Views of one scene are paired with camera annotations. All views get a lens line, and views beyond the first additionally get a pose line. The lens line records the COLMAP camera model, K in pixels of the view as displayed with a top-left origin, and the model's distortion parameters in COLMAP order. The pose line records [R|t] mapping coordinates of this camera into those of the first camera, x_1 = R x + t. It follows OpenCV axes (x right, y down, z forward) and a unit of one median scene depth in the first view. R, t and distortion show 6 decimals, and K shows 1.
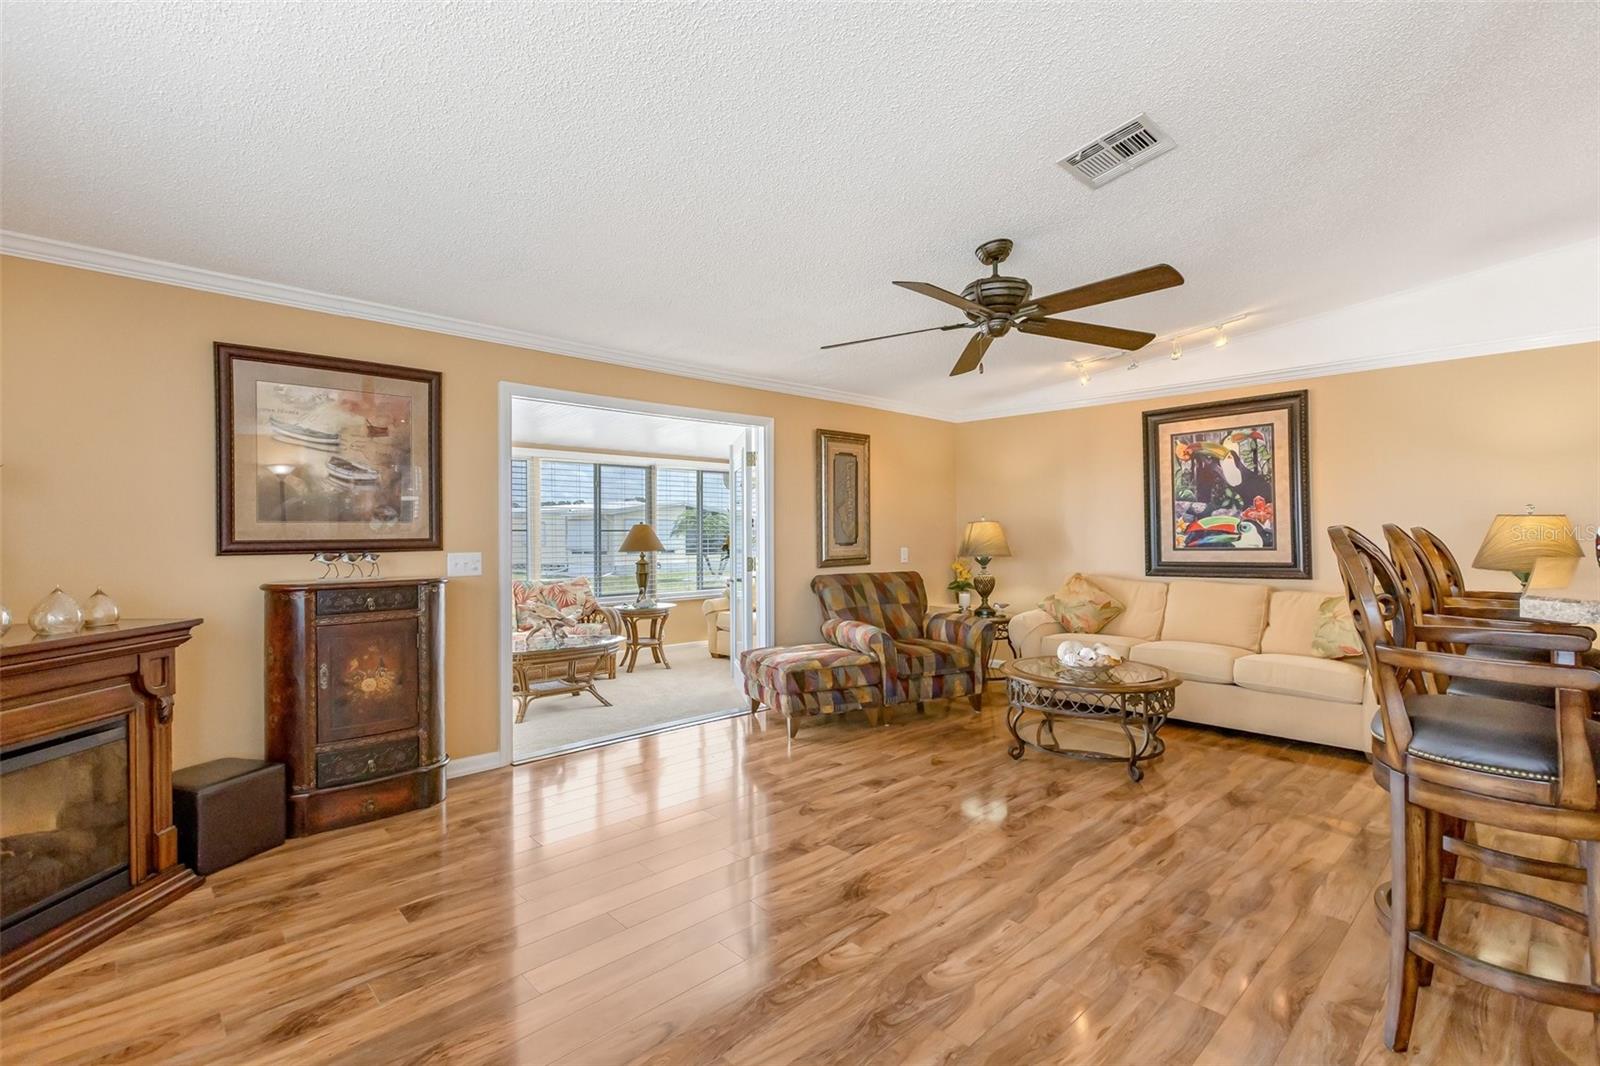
lens RADIAL K [[723.5, 0, 800.3], [0, 723.5, 531.4], [0, 0, 1]] dist [-0.018261, -0.000218]
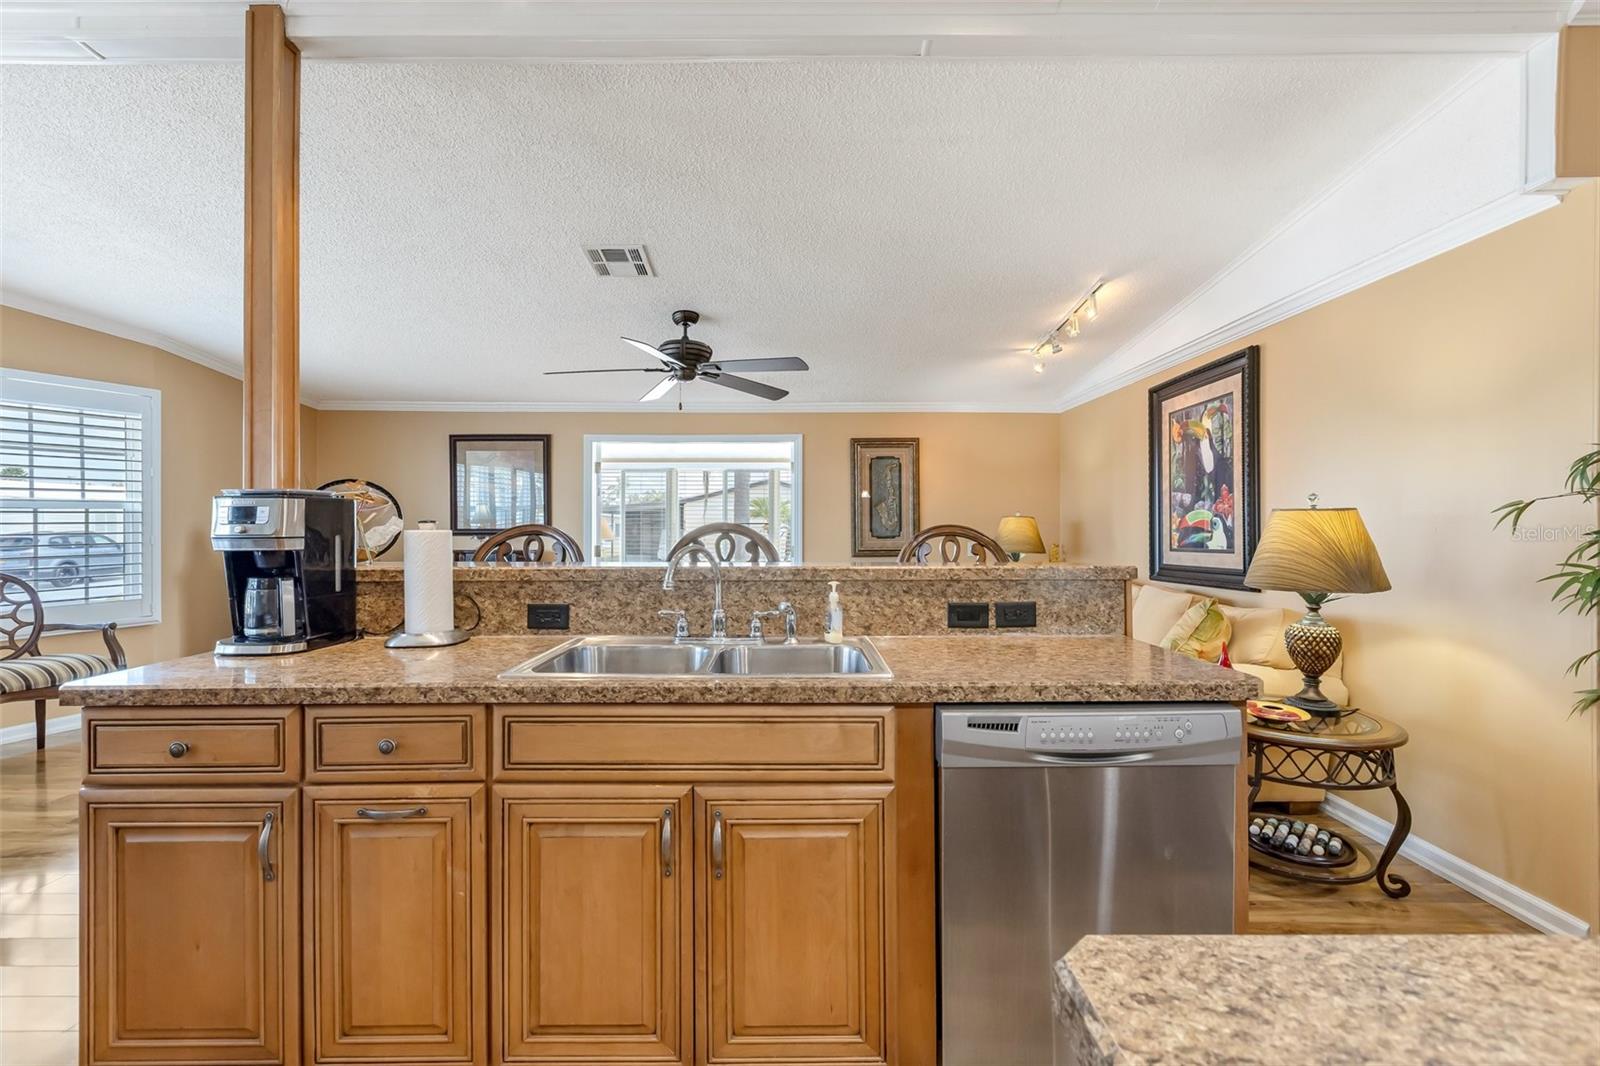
lens RADIAL K [[723.5, 0, 804.8], [0, 723.5, 530.6], [0, 0, 1]] dist [-0.018261, -0.000218]
pose [[0.733969, 0.008518, -0.679130, 0.819826], [-0.001131, 0.999935, 0.011319, -0.006769], [0.679182, -0.007540, 0.733931, 0.099918]]
